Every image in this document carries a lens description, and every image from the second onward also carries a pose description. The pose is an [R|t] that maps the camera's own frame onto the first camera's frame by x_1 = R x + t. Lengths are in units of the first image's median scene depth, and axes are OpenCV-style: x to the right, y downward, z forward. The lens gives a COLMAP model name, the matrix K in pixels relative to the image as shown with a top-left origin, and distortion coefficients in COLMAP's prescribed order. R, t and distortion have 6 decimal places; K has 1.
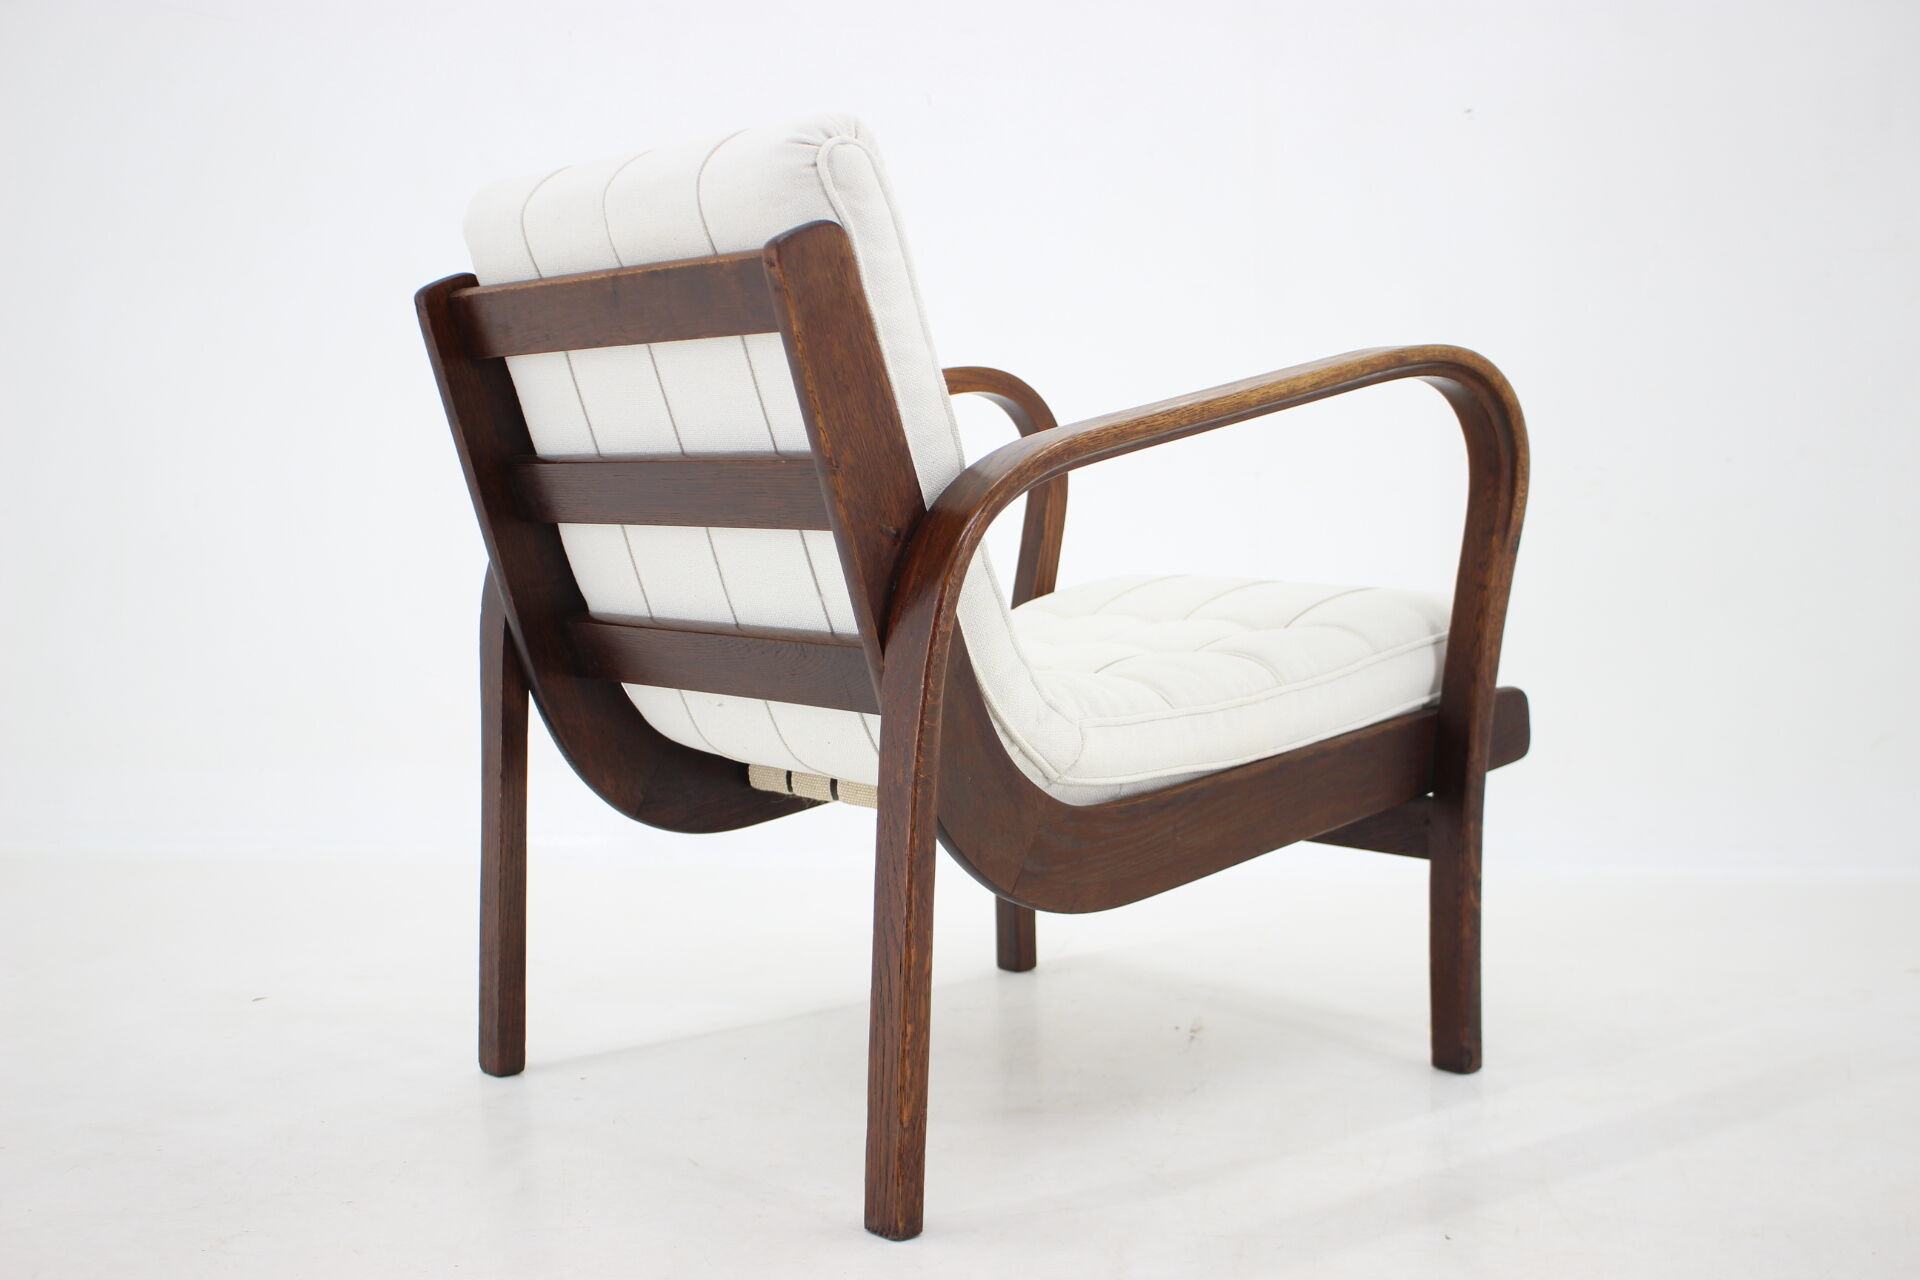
lens RADIAL K [[1596.3, 0, 968.3], [0, 1596.3, 650.4], [0, 0, 1]] dist [-0.024937, -0.000743]
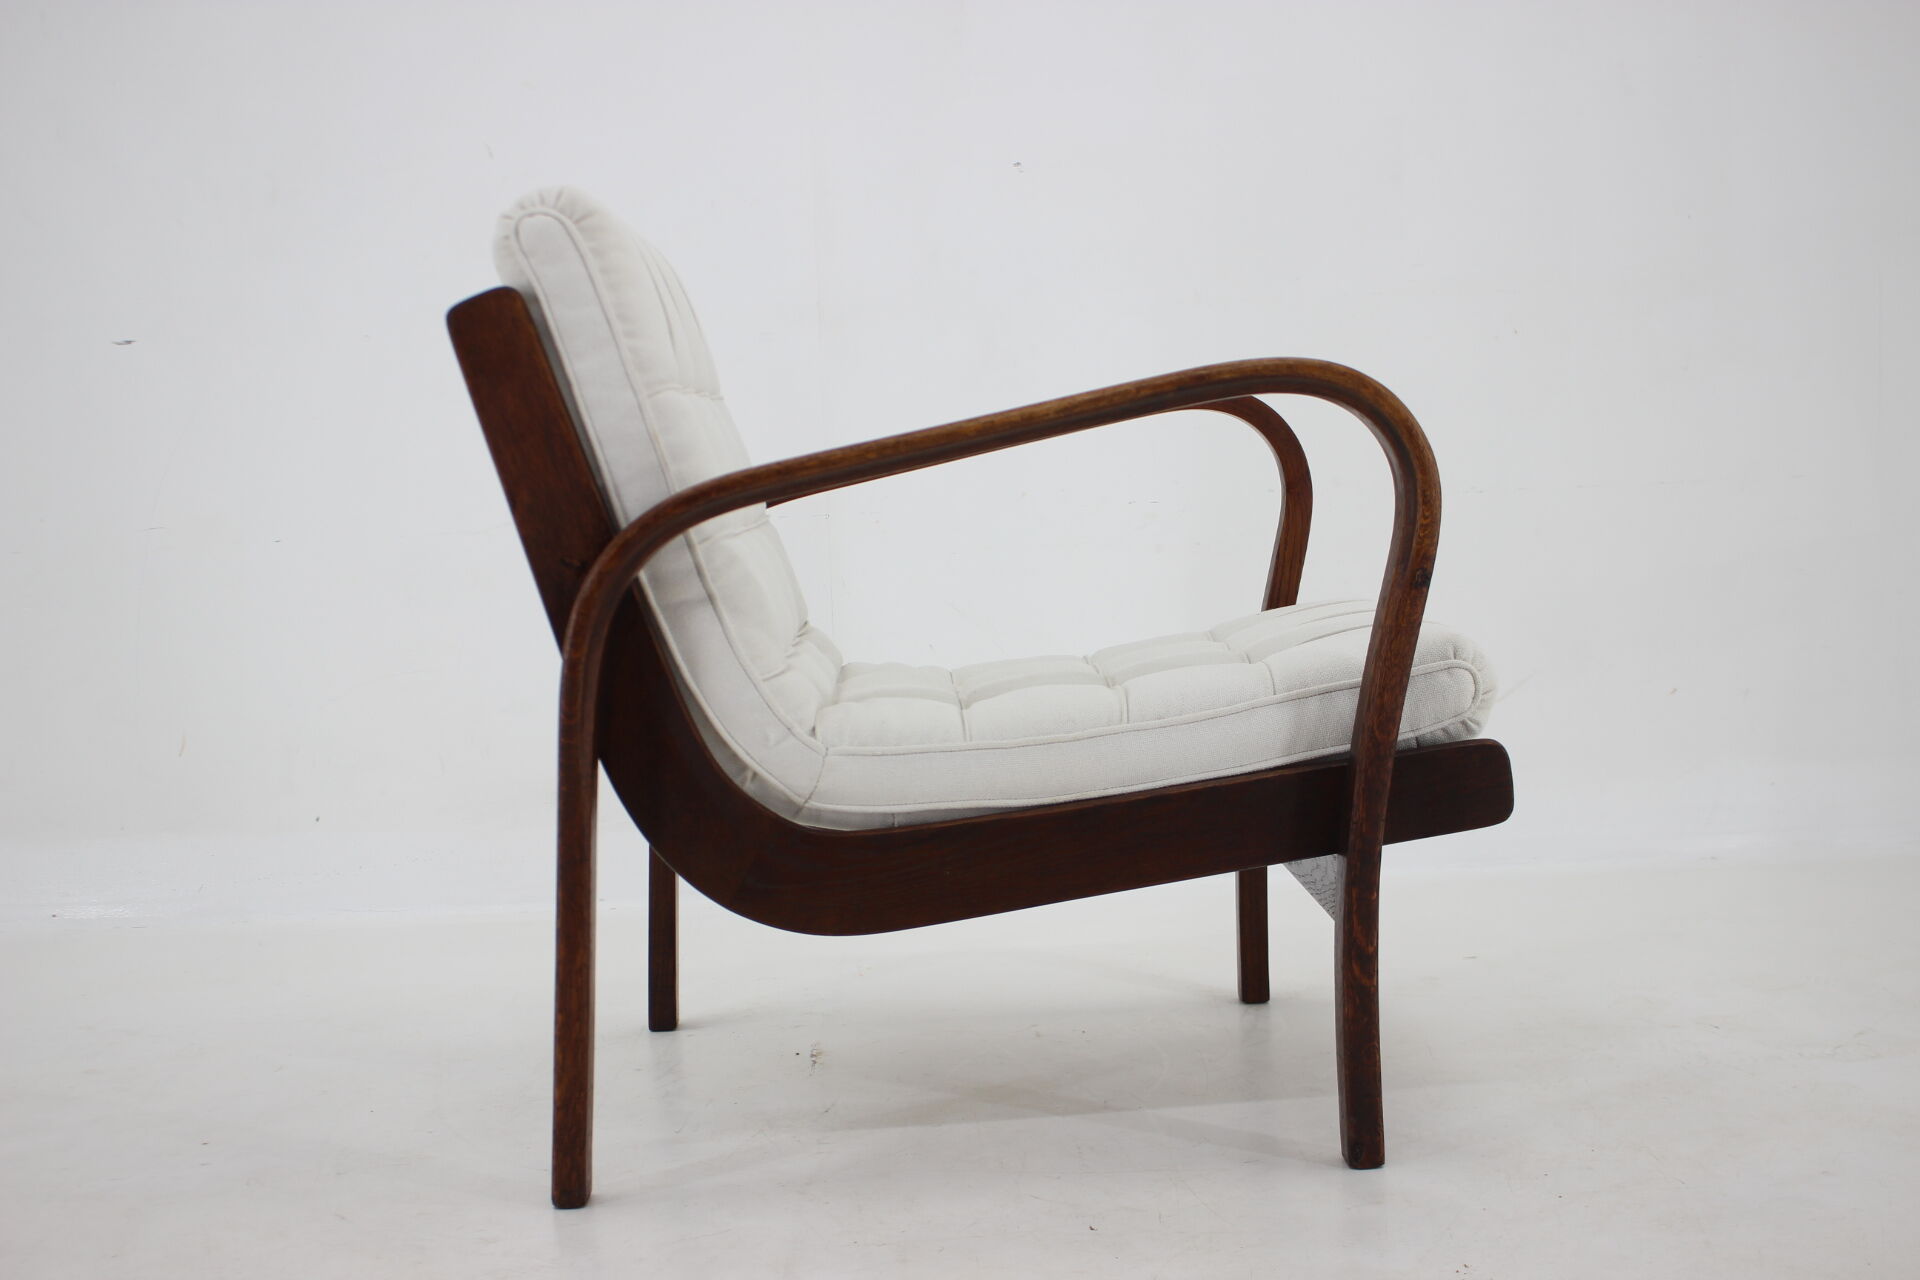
lens RADIAL K [[1596.3, 0, 952.6], [0, 1596.3, 633.4], [0, 0, 1]] dist [-0.024937, -0.000743]
pose [[0.943758, 0.050722, -0.326722, 0.480558], [-0.051393, 0.998657, 0.006583, -0.041309], [0.326617, 0.010578, 0.945098, 0.042521]]
